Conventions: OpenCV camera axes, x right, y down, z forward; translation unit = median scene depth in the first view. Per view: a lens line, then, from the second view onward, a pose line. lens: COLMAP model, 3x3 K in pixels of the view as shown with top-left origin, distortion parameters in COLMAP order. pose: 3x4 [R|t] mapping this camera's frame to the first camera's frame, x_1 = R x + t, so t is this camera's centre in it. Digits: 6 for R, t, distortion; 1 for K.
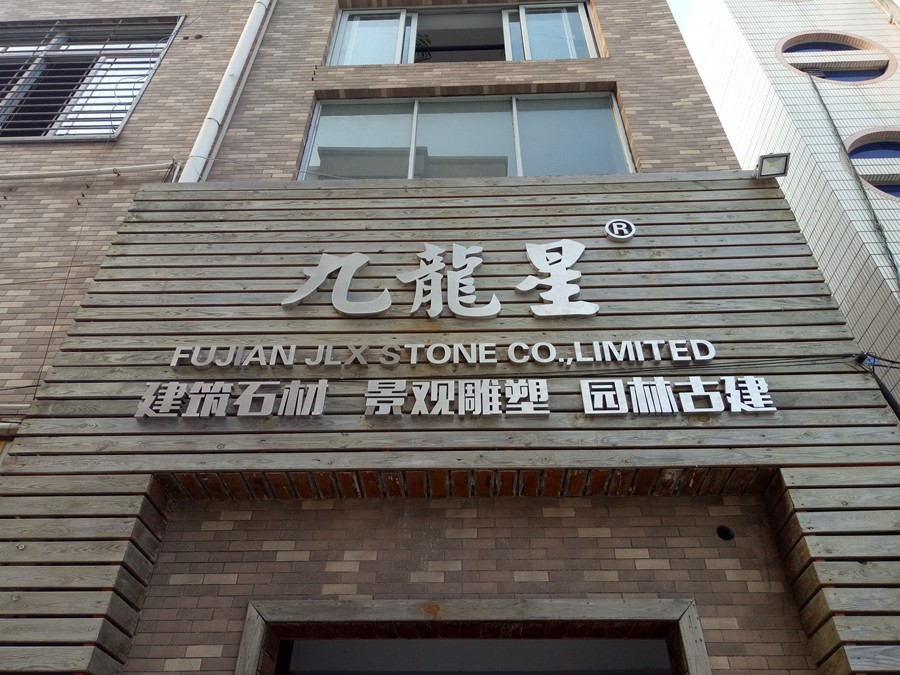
lens RADIAL K [[675.3, 0, 454.0], [0, 675.3, 341.1], [0, 0, 1]] dist [0.030624, -0.009275]
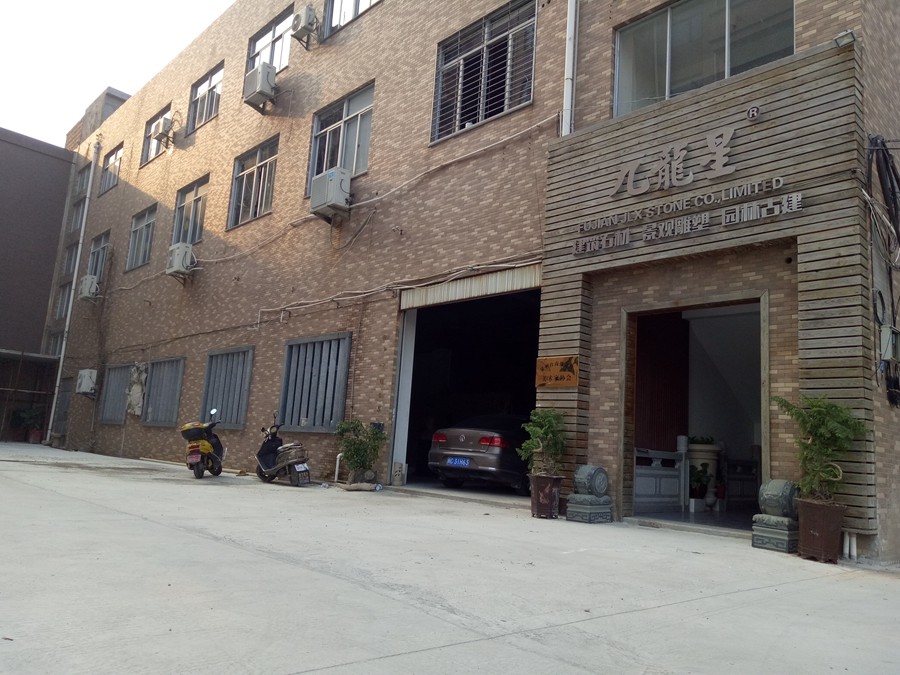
lens RADIAL K [[675.3, 0, 451.0], [0, 675.3, 338.9], [0, 0, 1]] dist [0.030624, -0.009275]
pose [[0.714963, -0.074070, -0.695227, 1.170909], [0.400080, 0.858822, 0.319938, -0.725040], [0.573379, -0.506890, 0.643661, -1.382403]]
